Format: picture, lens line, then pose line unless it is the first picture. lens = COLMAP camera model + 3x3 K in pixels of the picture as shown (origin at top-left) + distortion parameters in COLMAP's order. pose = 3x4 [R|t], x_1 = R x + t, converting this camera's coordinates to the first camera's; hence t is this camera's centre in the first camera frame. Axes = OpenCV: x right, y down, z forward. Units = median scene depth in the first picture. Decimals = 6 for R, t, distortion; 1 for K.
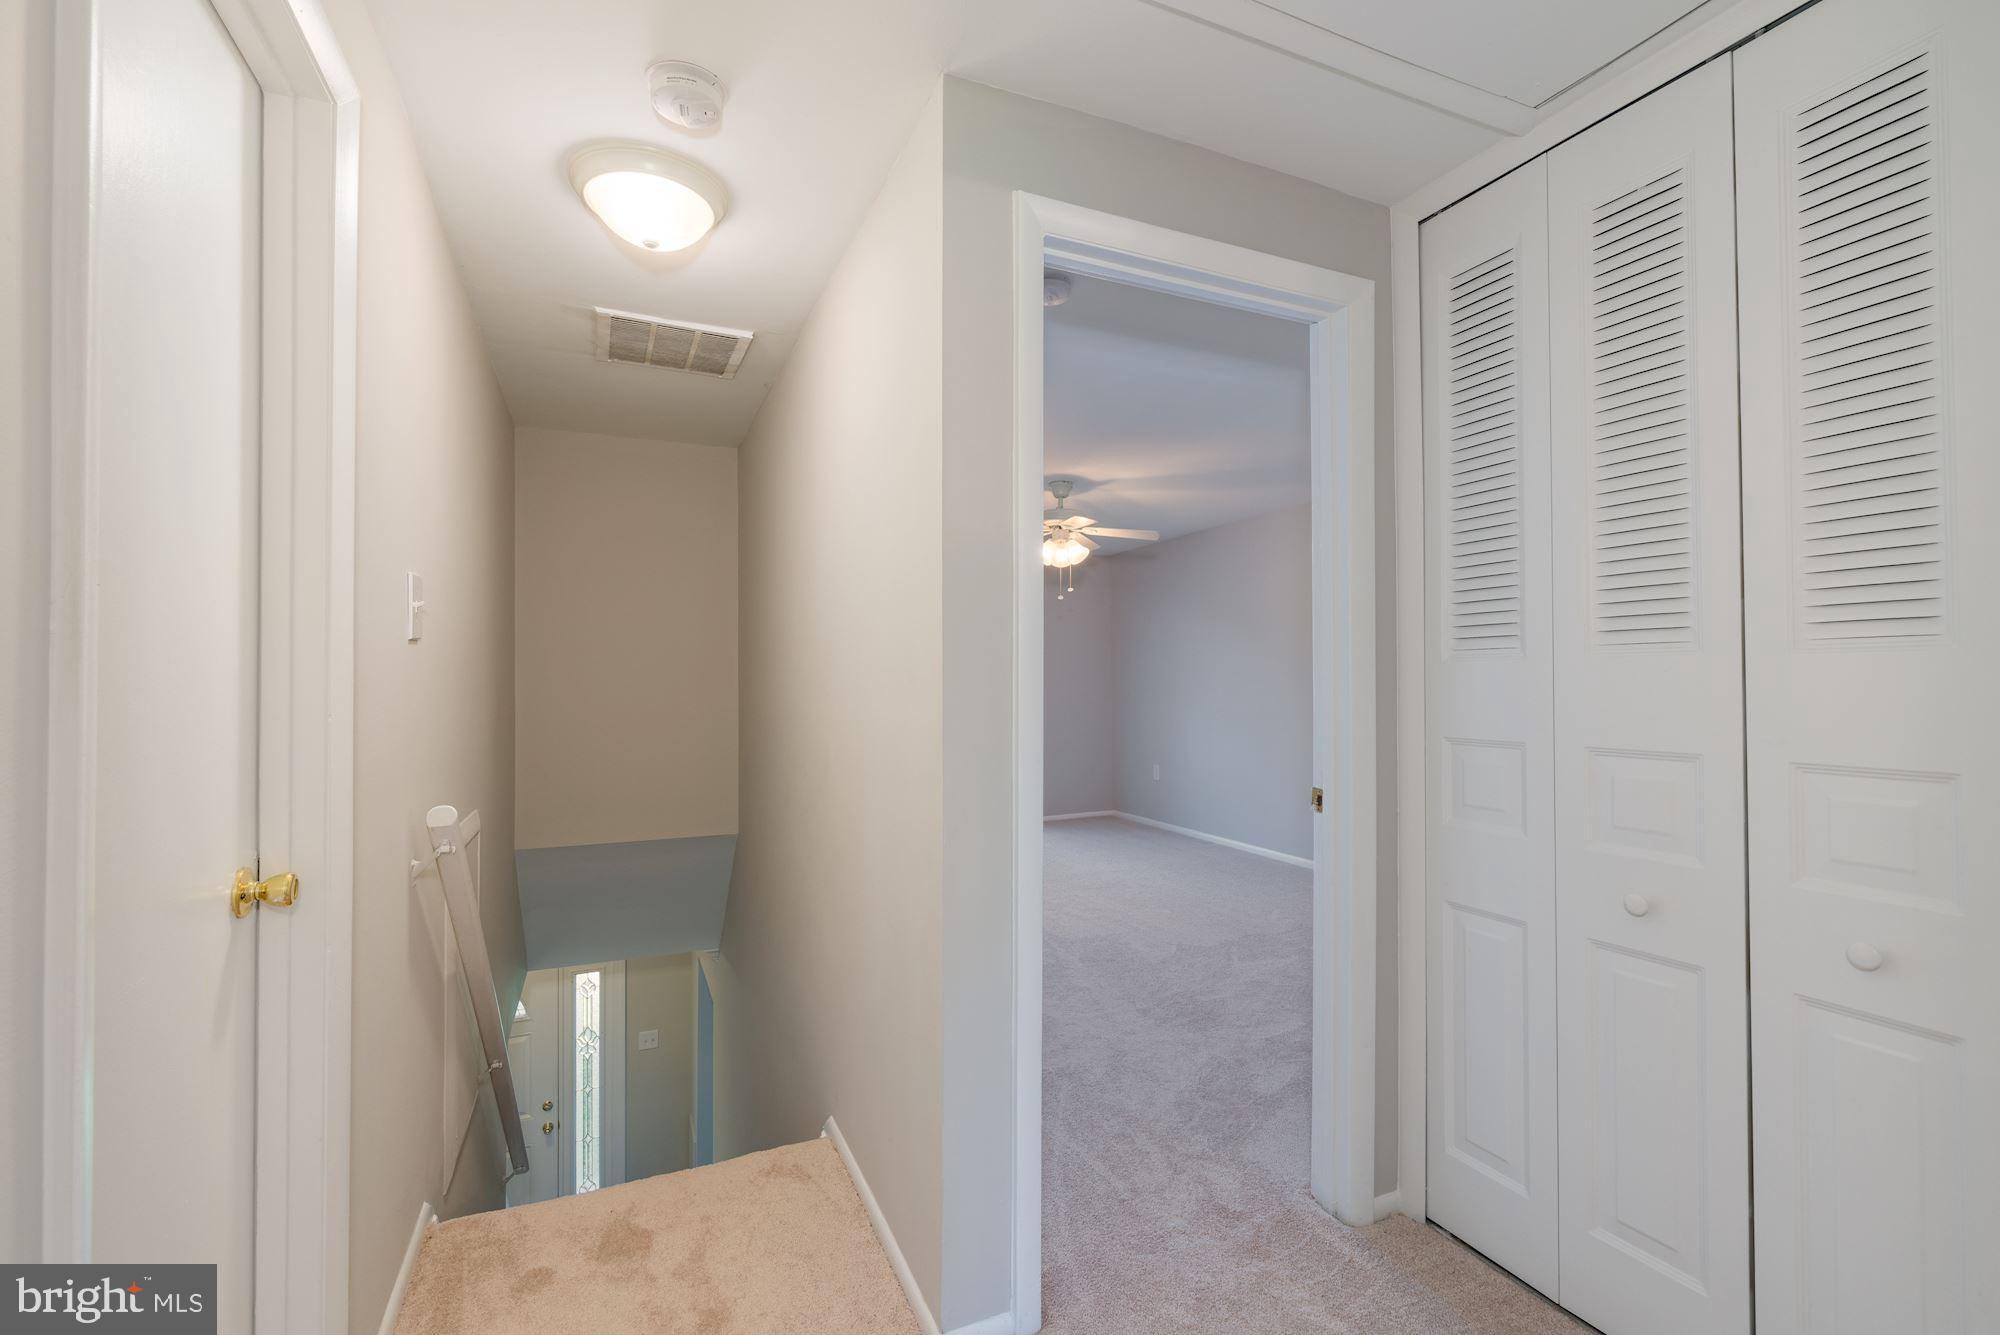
lens RADIAL K [[854.7, 0, 995.8], [0, 854.7, 669.7], [0, 0, 1]] dist [-0.001312, 0.000042]
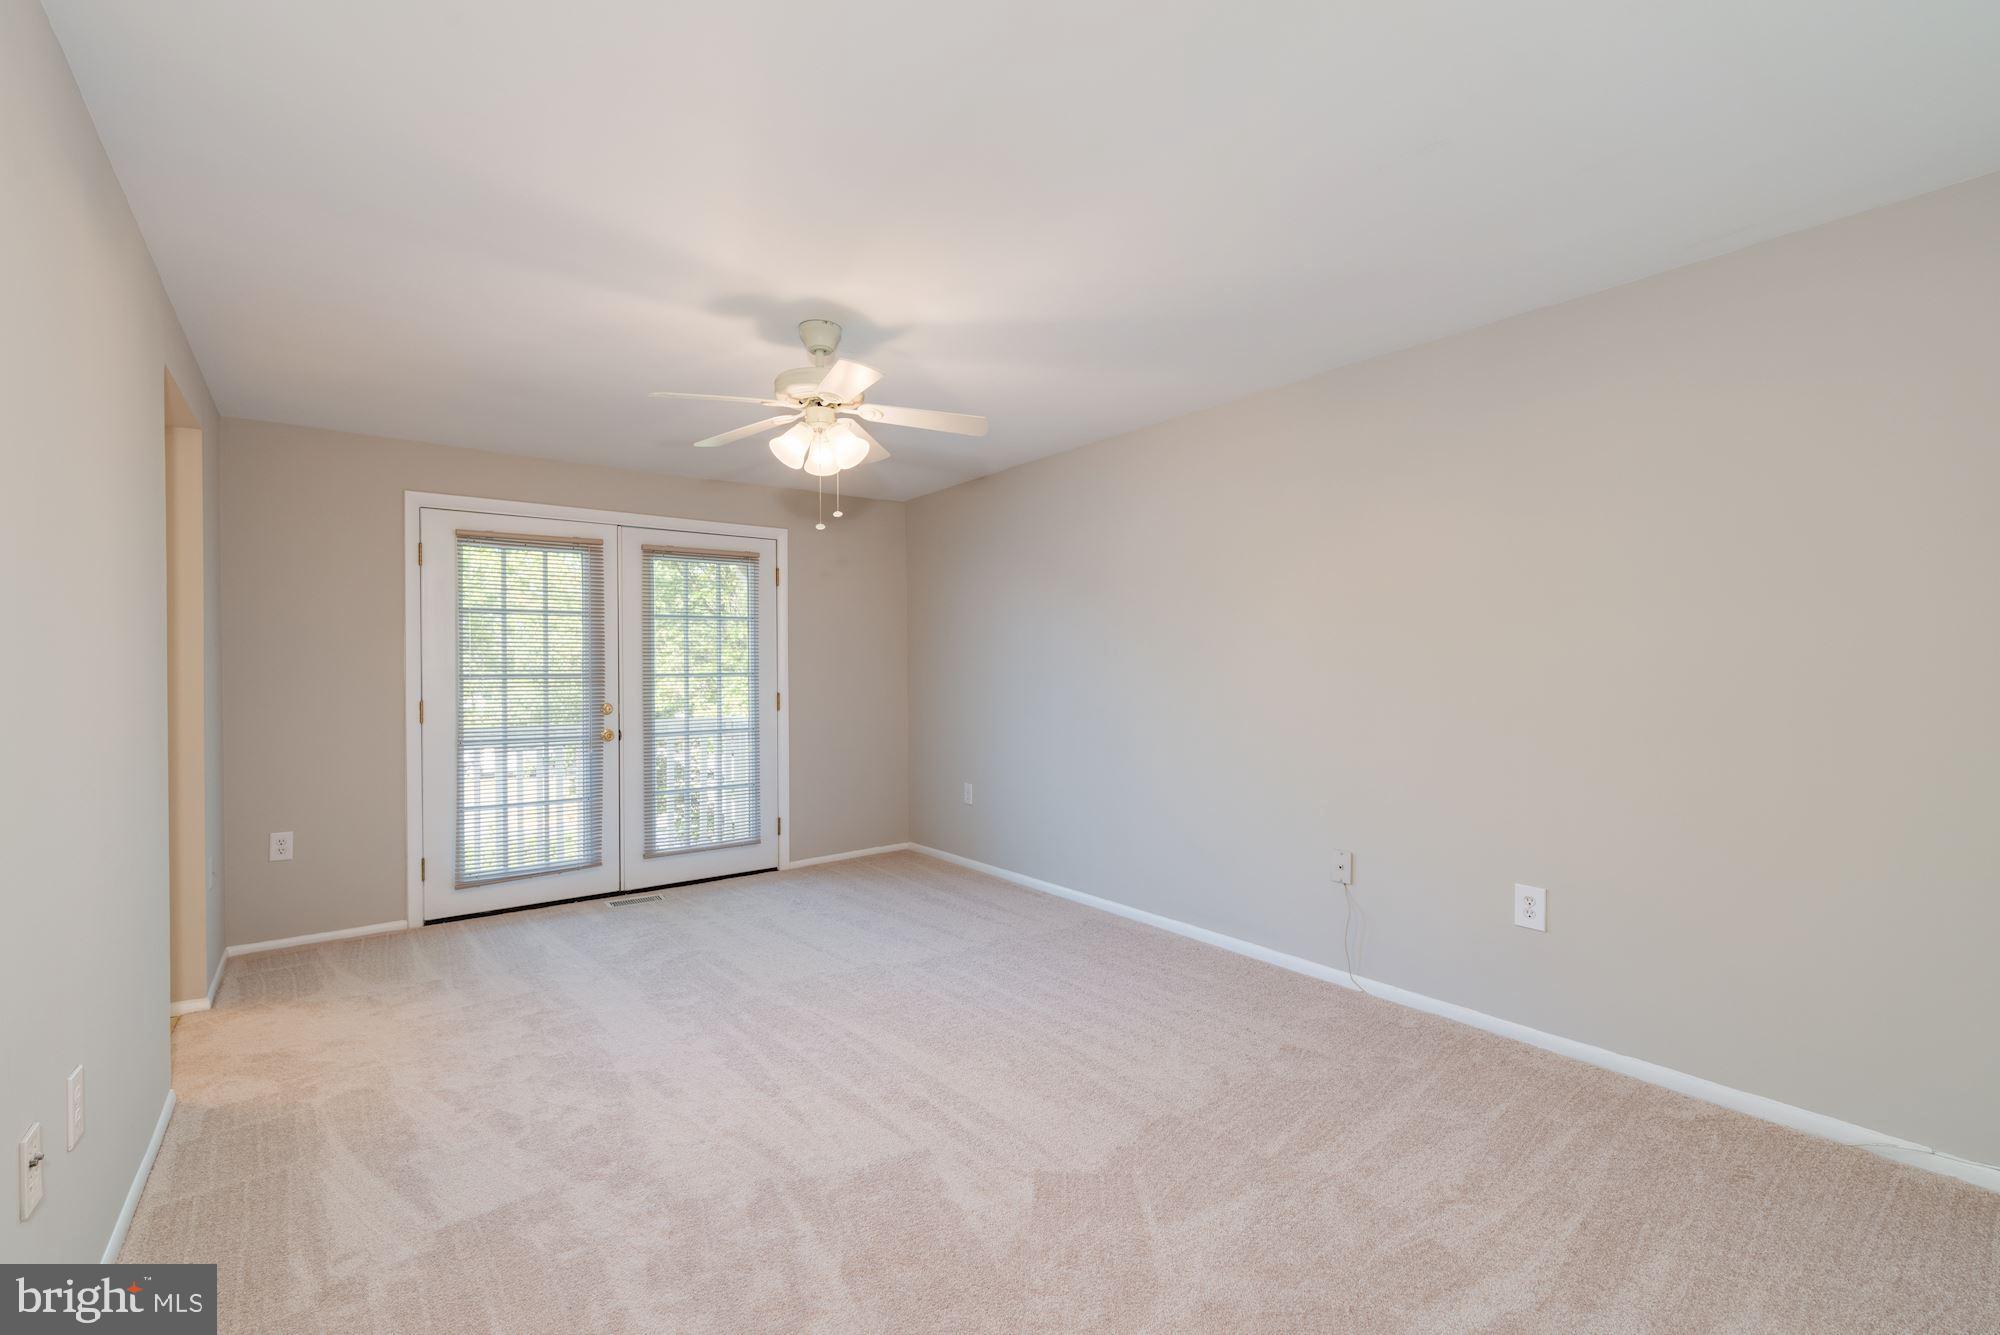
lens RADIAL K [[854.7, 0, 995.9], [0, 854.7, 667.4], [0, 0, 1]] dist [-0.001312, 0.000042]
pose [[0.971917, -0.001463, 0.235320, 0.054701], [-0.000979, 0.999947, 0.010261, 0.004532], [-0.235322, -0.010203, 0.971864, 0.408794]]
